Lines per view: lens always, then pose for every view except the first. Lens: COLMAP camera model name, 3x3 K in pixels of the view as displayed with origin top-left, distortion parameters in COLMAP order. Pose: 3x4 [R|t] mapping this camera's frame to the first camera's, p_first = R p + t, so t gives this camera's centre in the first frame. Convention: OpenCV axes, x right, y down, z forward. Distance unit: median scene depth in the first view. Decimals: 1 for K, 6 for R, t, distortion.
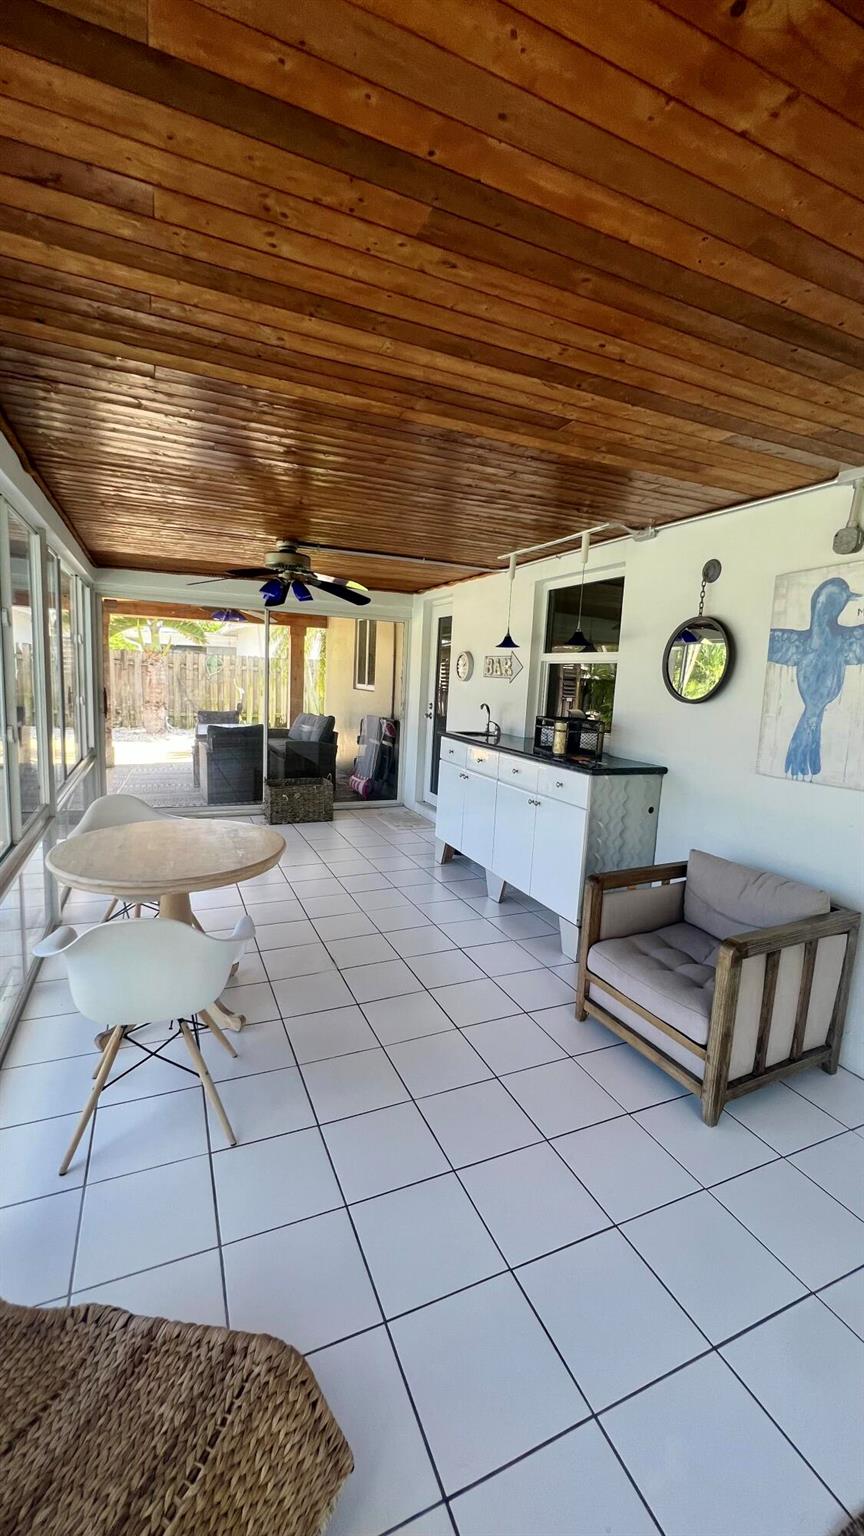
lens RADIAL K [[618.0, 0, 439.4], [0, 618.0, 764.6], [0, 0, 1]] dist [-0.003118, 0.000400]
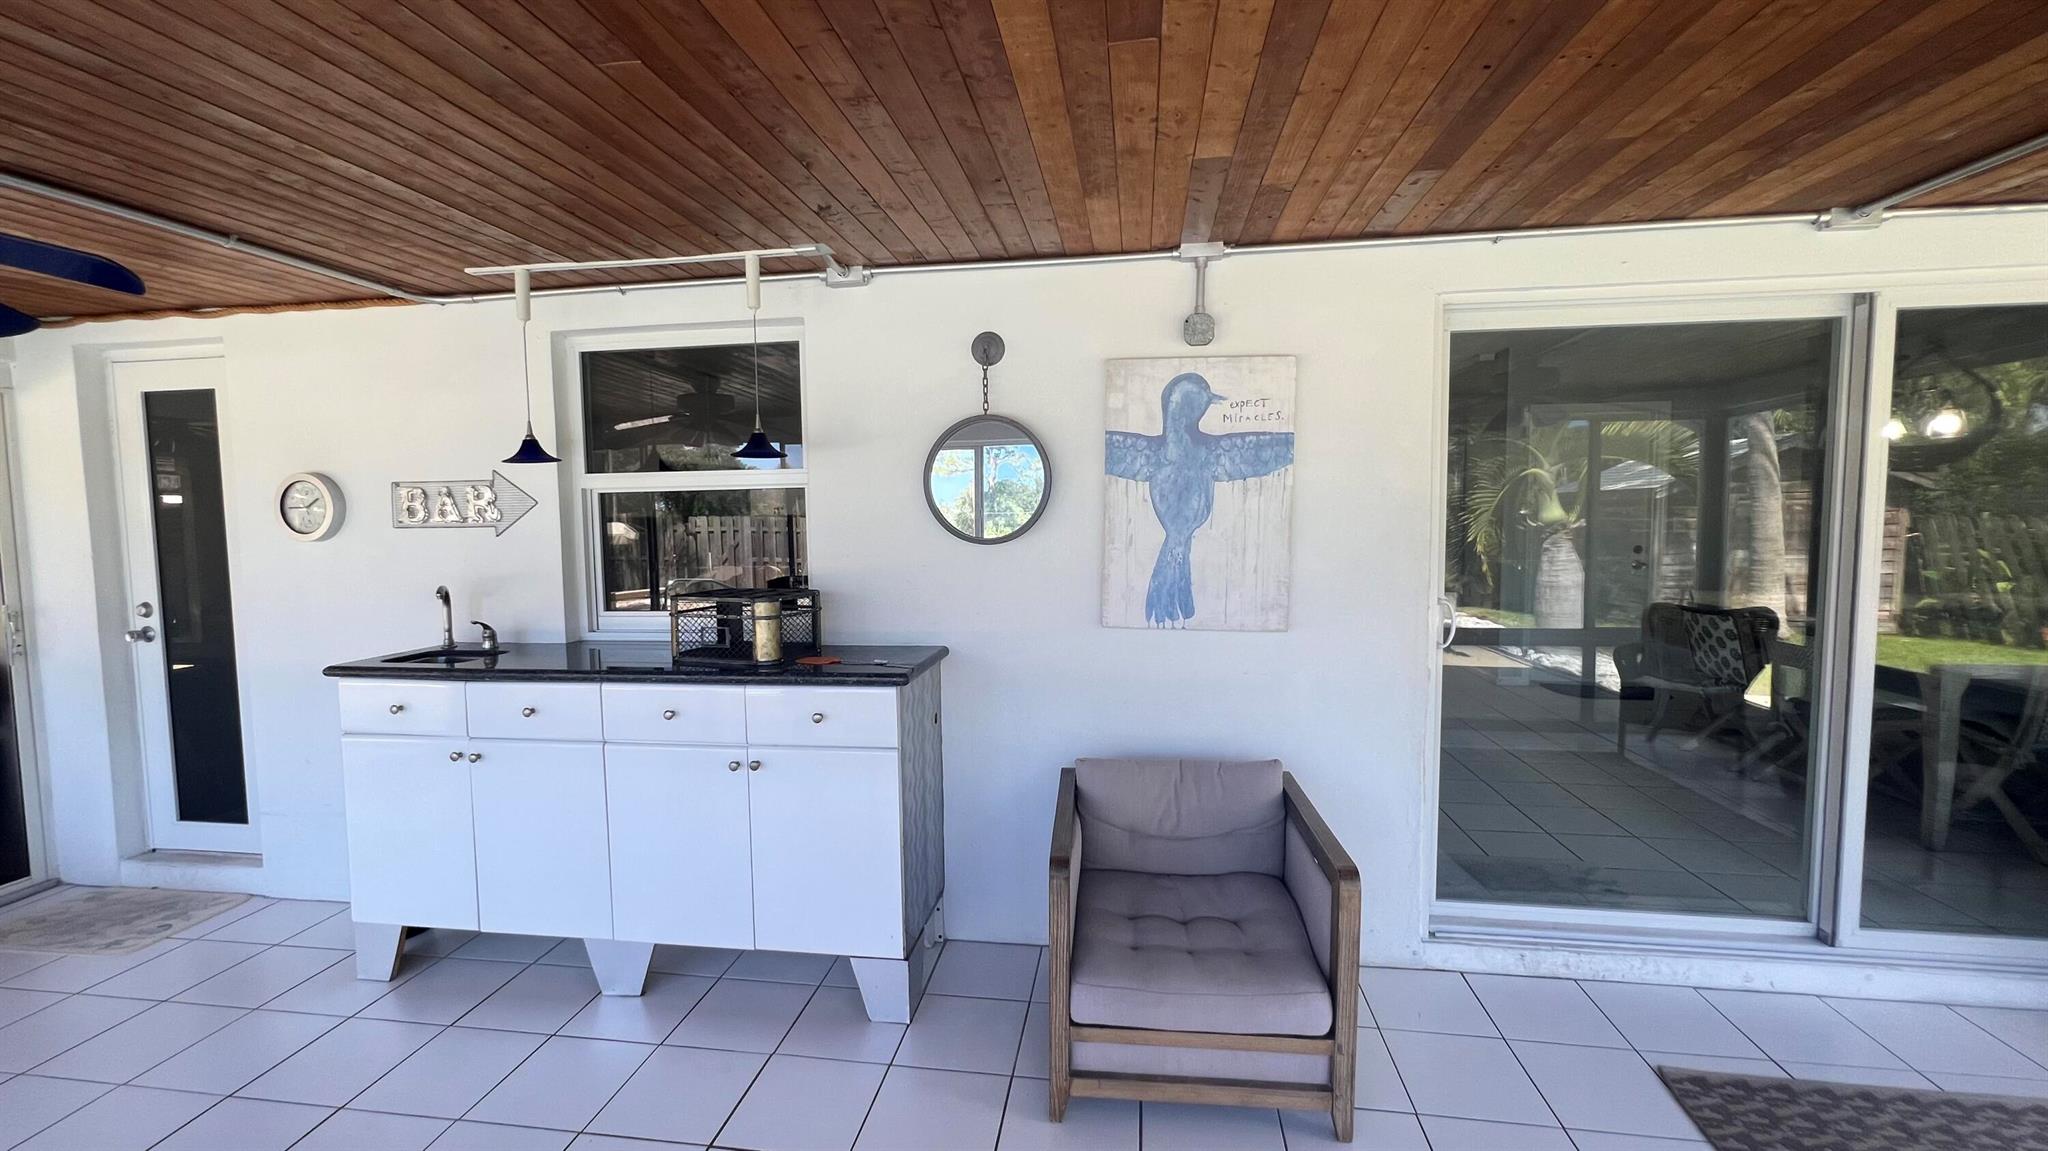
lens RADIAL K [[801.2, 0, 1026.5], [0, 801.2, 570.3], [0, 0, 1]] dist [-0.005897, -0.000331]
pose [[0.523798, -0.115766, 0.843939, -0.259266], [0.162411, 0.986121, 0.034468, -0.081197], [-0.836217, 0.119010, 0.535330, 0.439377]]
